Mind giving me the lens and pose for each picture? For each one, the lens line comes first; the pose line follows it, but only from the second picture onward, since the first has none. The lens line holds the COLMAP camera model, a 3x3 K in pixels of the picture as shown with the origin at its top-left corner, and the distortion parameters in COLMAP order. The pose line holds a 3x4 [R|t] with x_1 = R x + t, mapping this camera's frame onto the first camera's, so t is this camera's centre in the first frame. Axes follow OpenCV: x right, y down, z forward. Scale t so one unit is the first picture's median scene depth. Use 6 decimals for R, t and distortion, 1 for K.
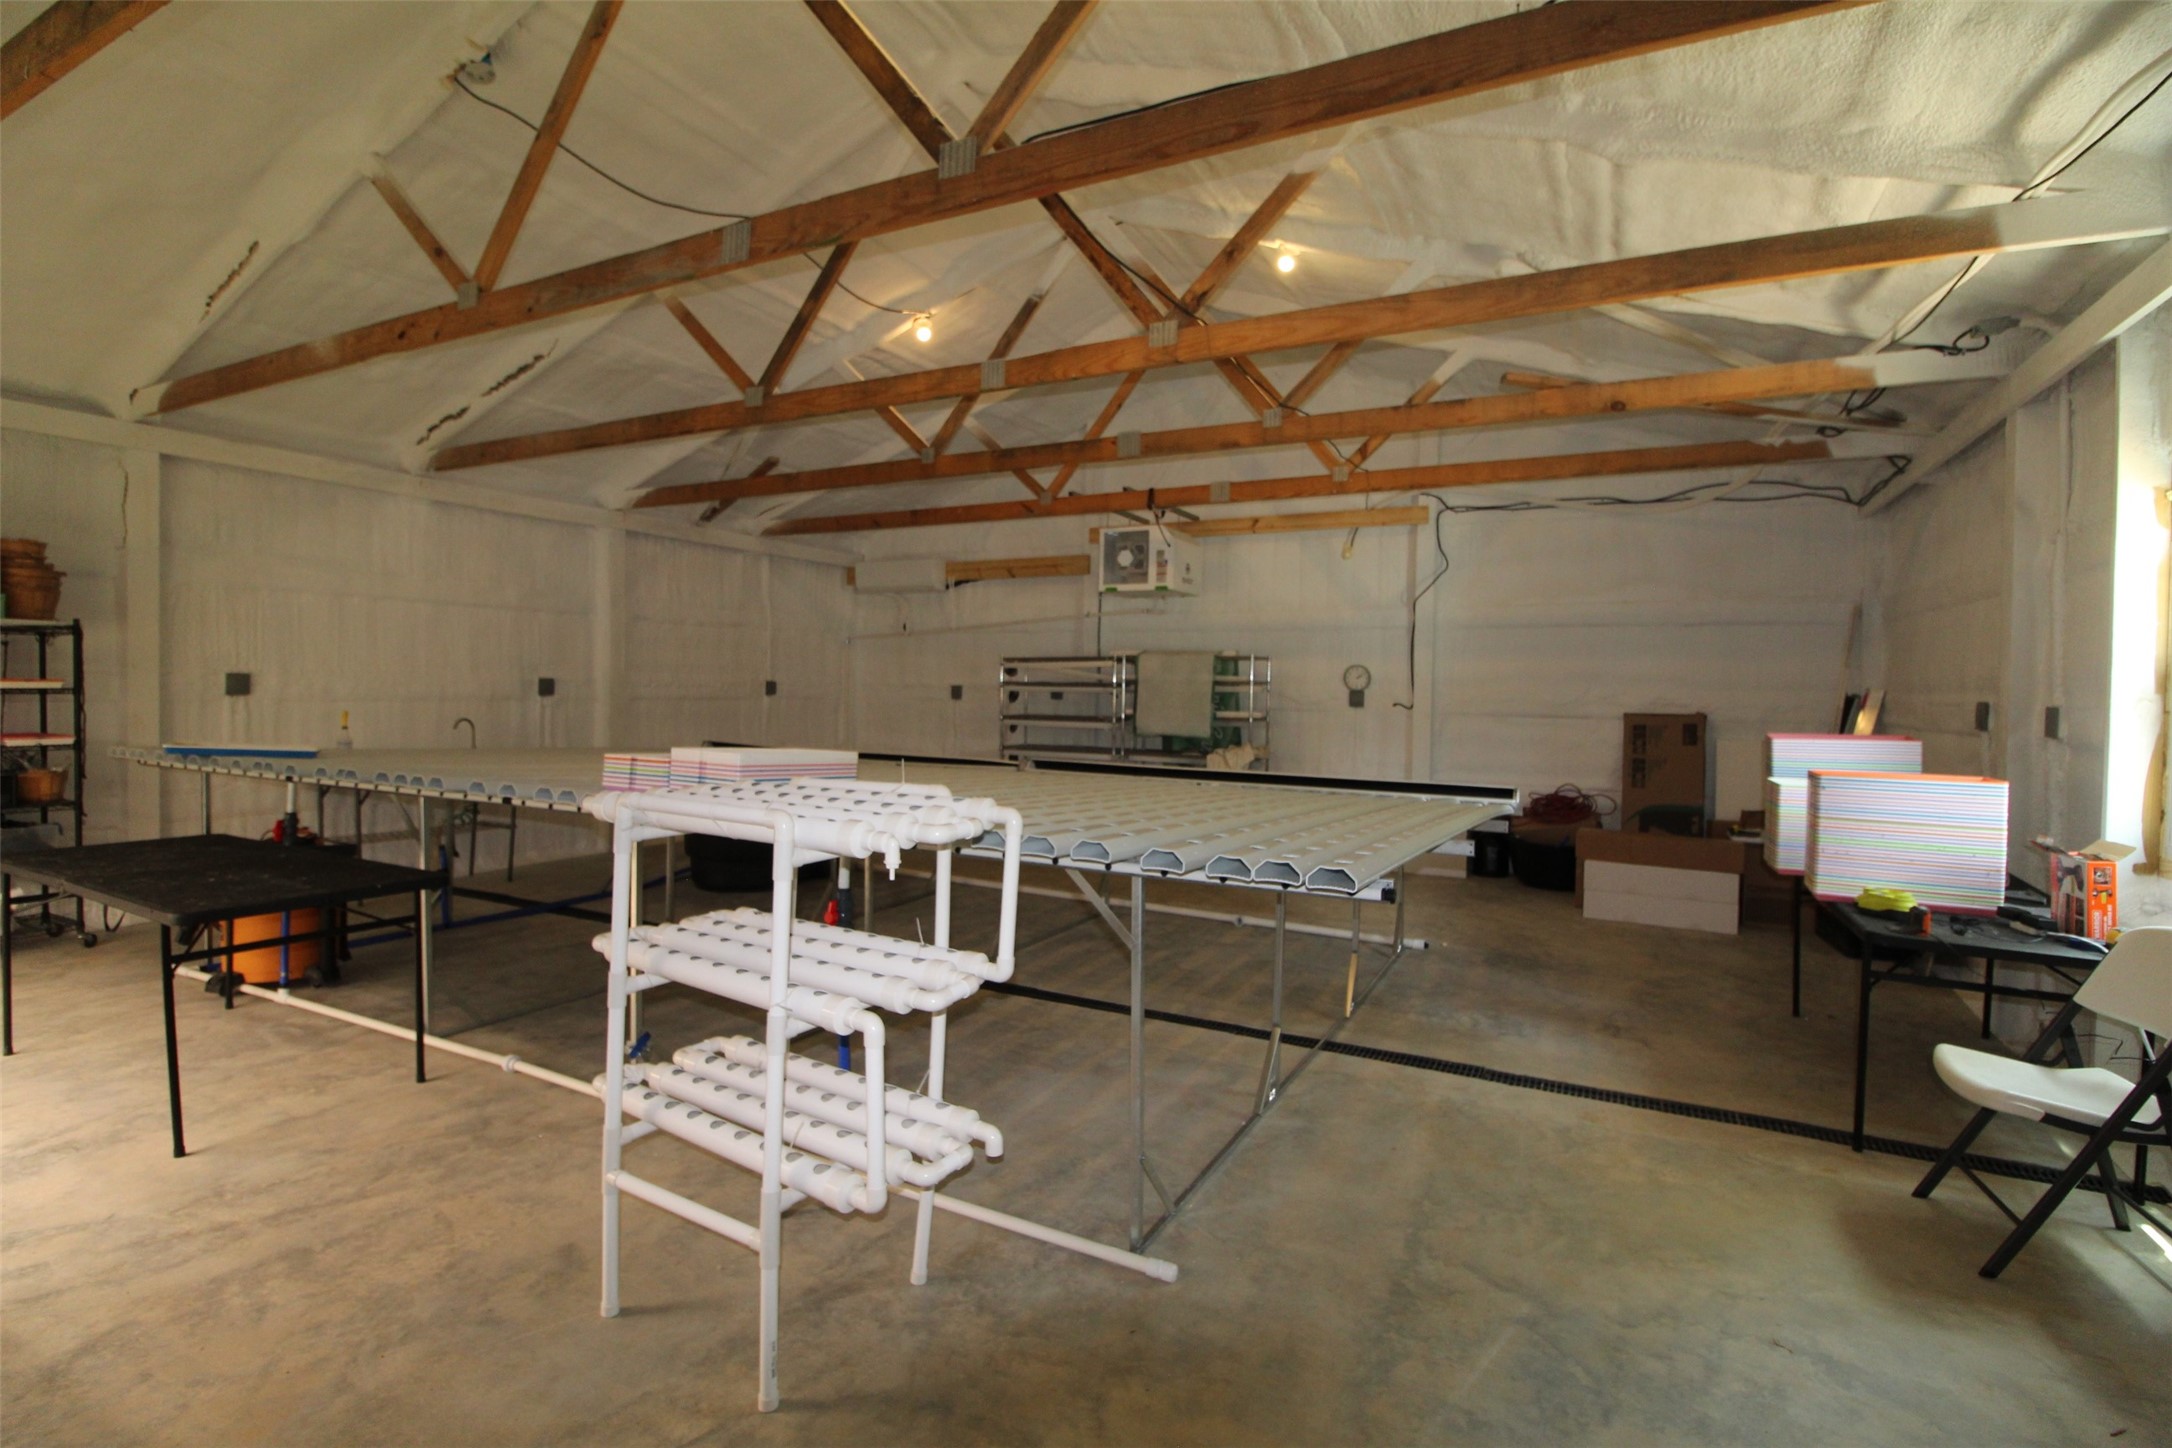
lens RADIAL K [[1018.4, 0, 1095.4], [0, 1018.4, 712.6], [0, 0, 1]] dist [-0.011435, -0.007746]
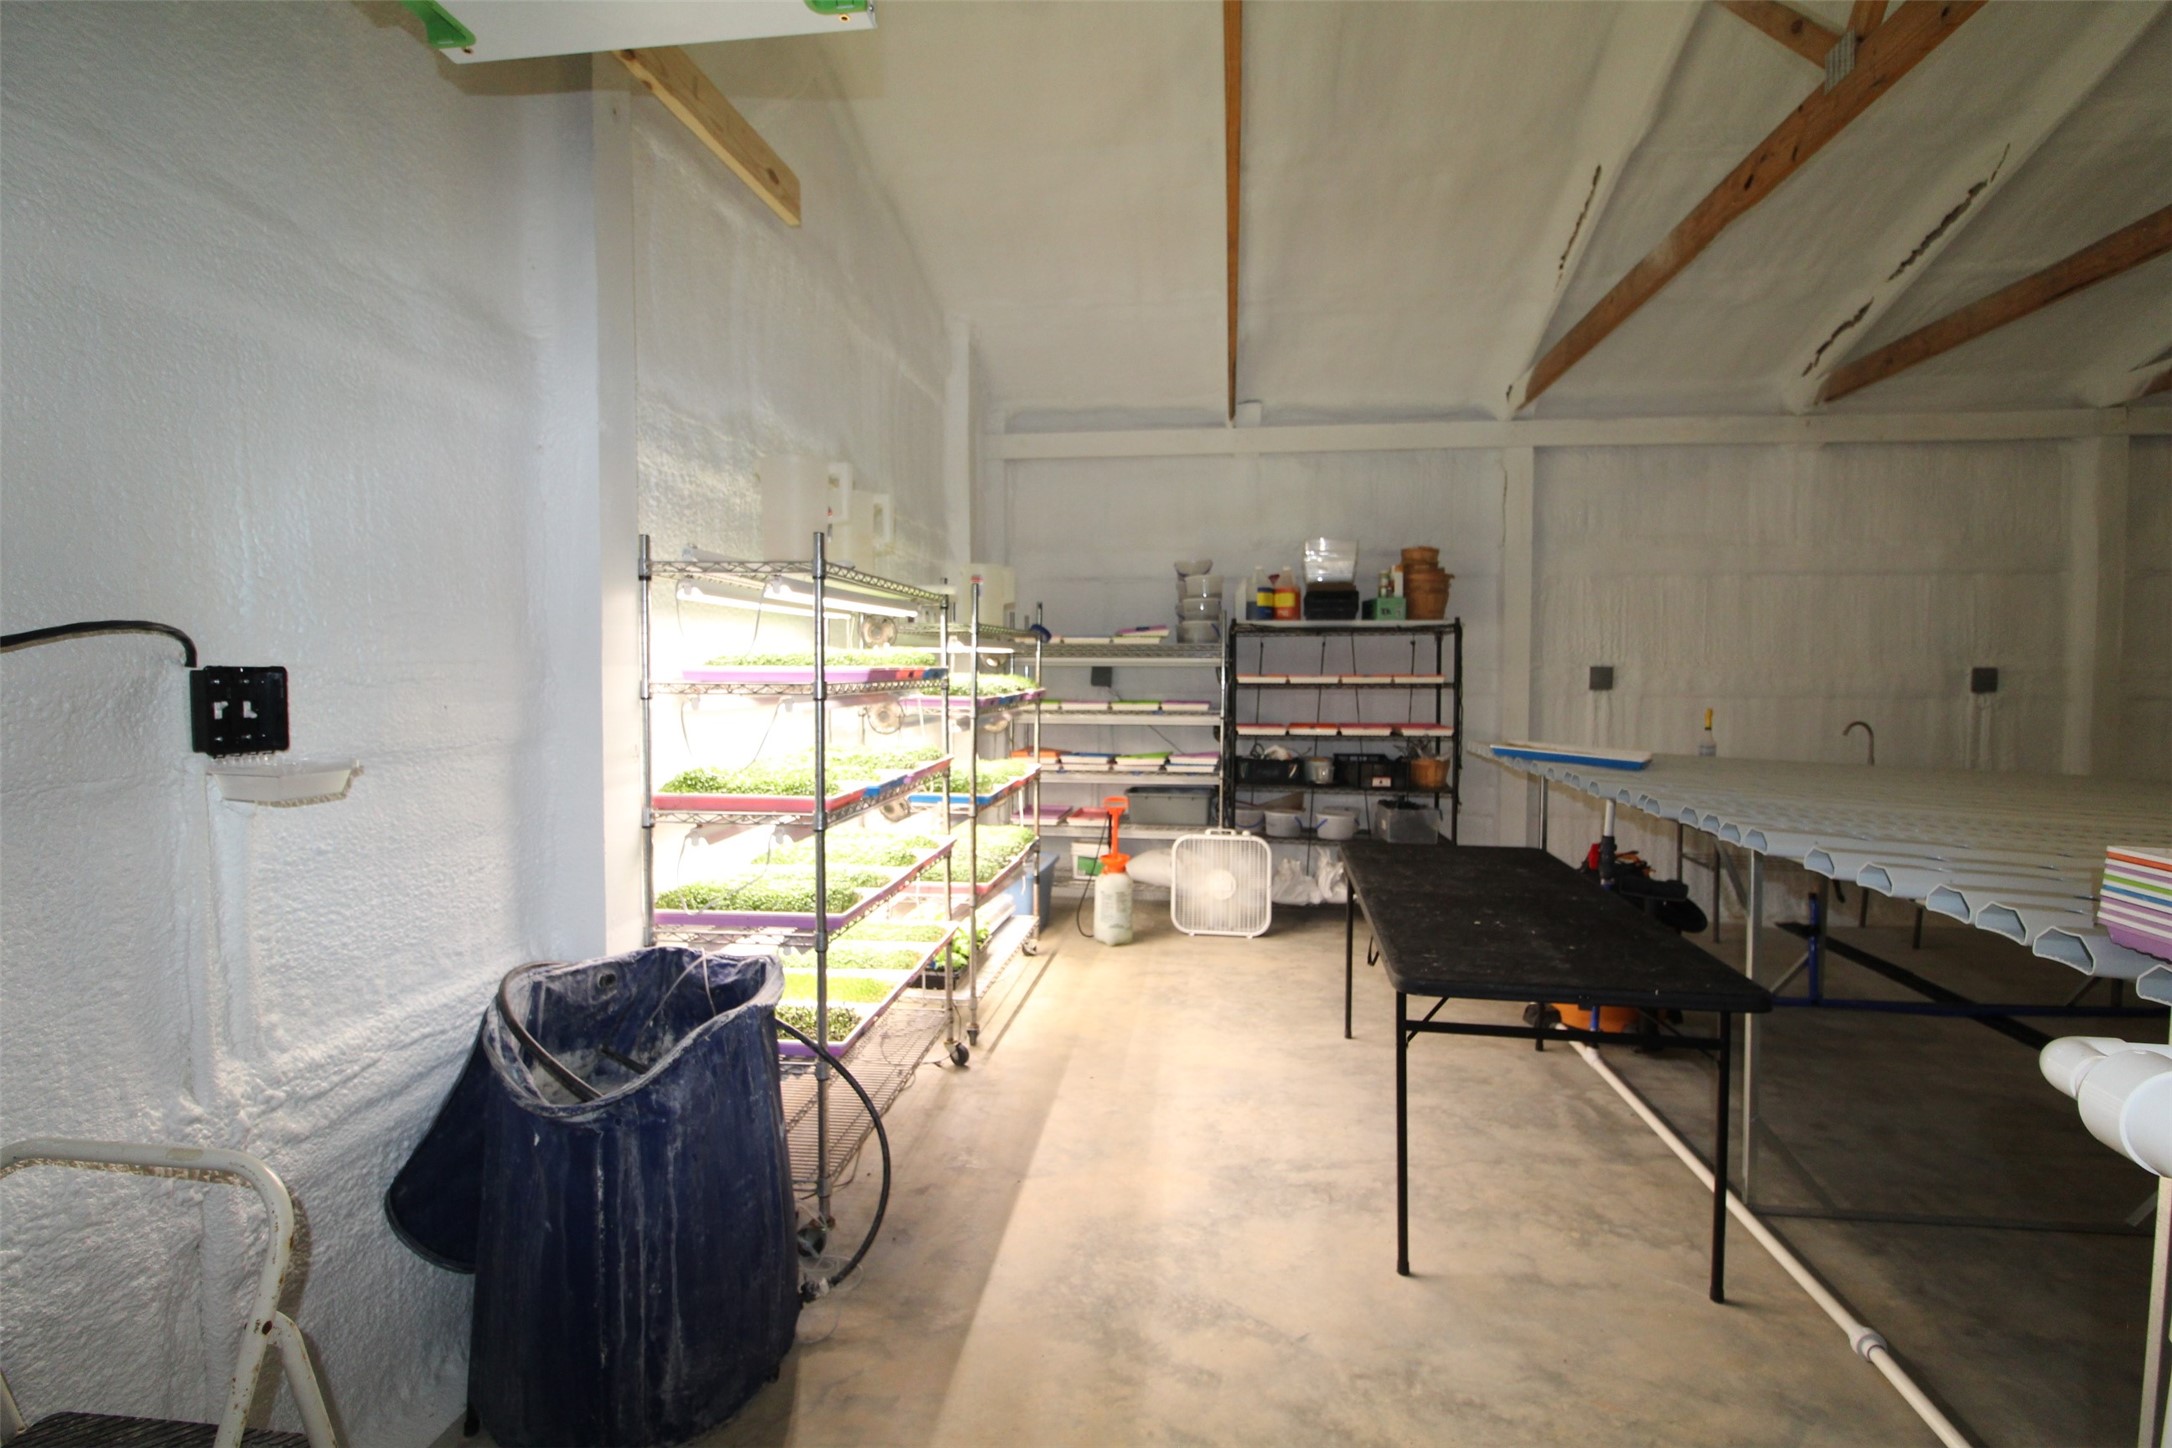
lens RADIAL K [[1018.4, 0, 1088.5], [0, 1018.4, 709.4], [0, 0, 1]] dist [-0.011435, -0.007746]
pose [[0.335762, 0.022687, -0.941674, -0.135192], [-0.019175, 0.999667, 0.017247, -0.007463], [0.941752, 0.012266, 0.336085, 0.260829]]
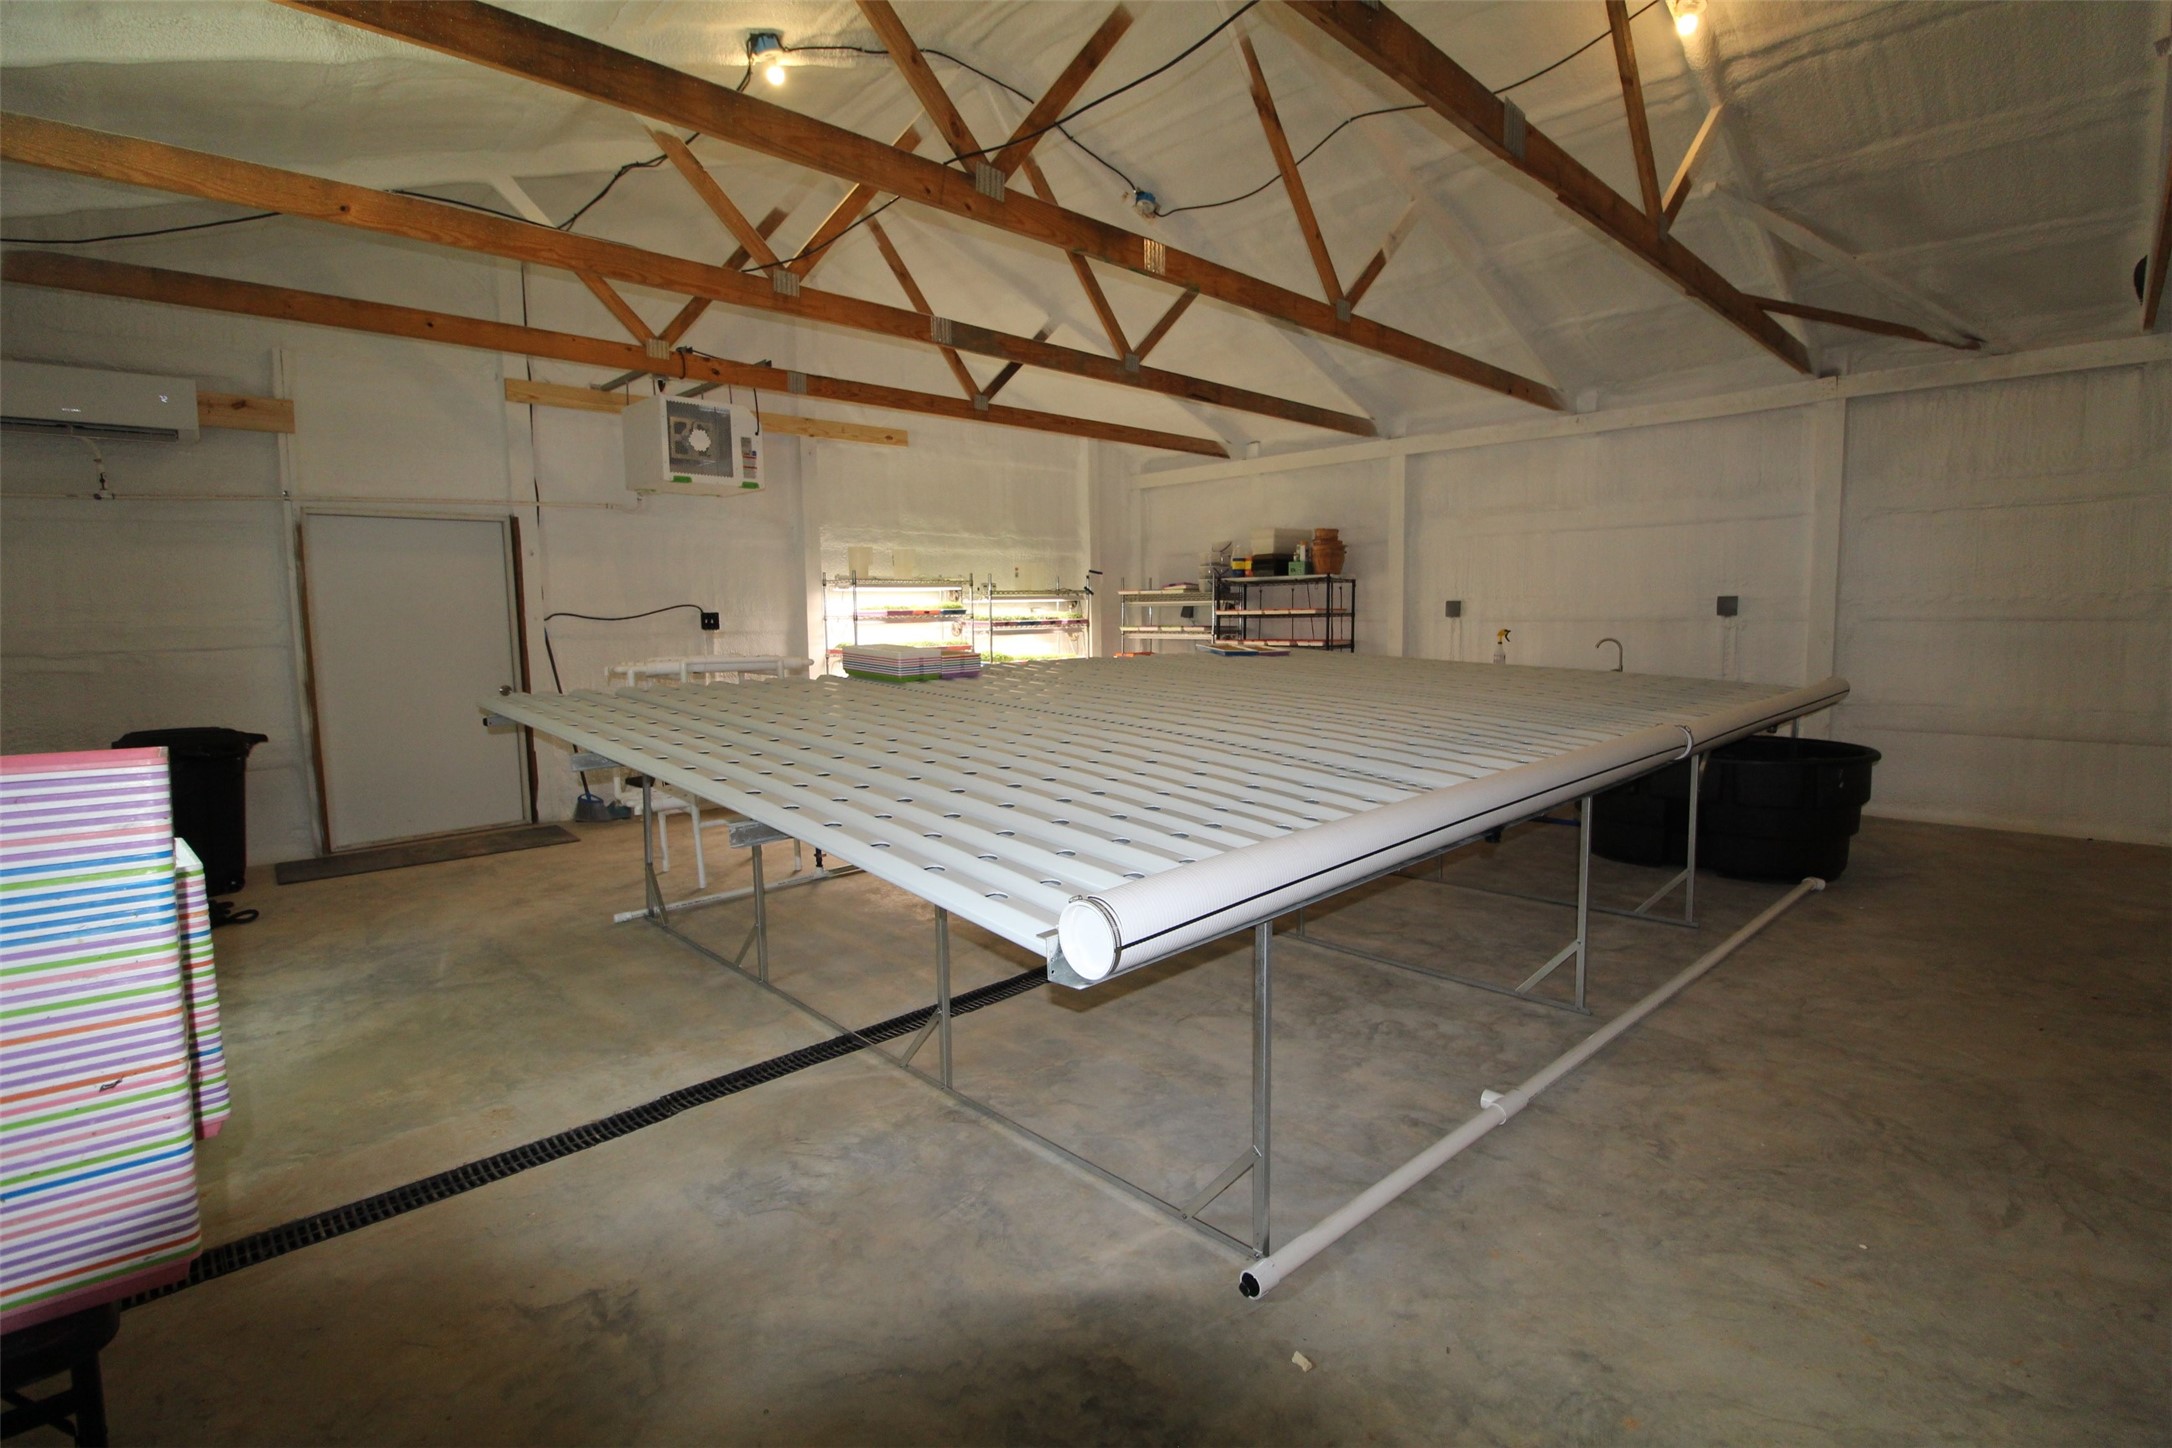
lens RADIAL K [[1018.4, 0, 1096.2], [0, 1018.4, 708.5], [0, 0, 1]] dist [-0.011435, -0.007746]
pose [[-0.319544, 0.079074, -0.944266, 0.709193], [-0.014672, 0.995980, 0.088370, -0.009764], [0.947458, 0.042093, -0.317099, 1.113217]]
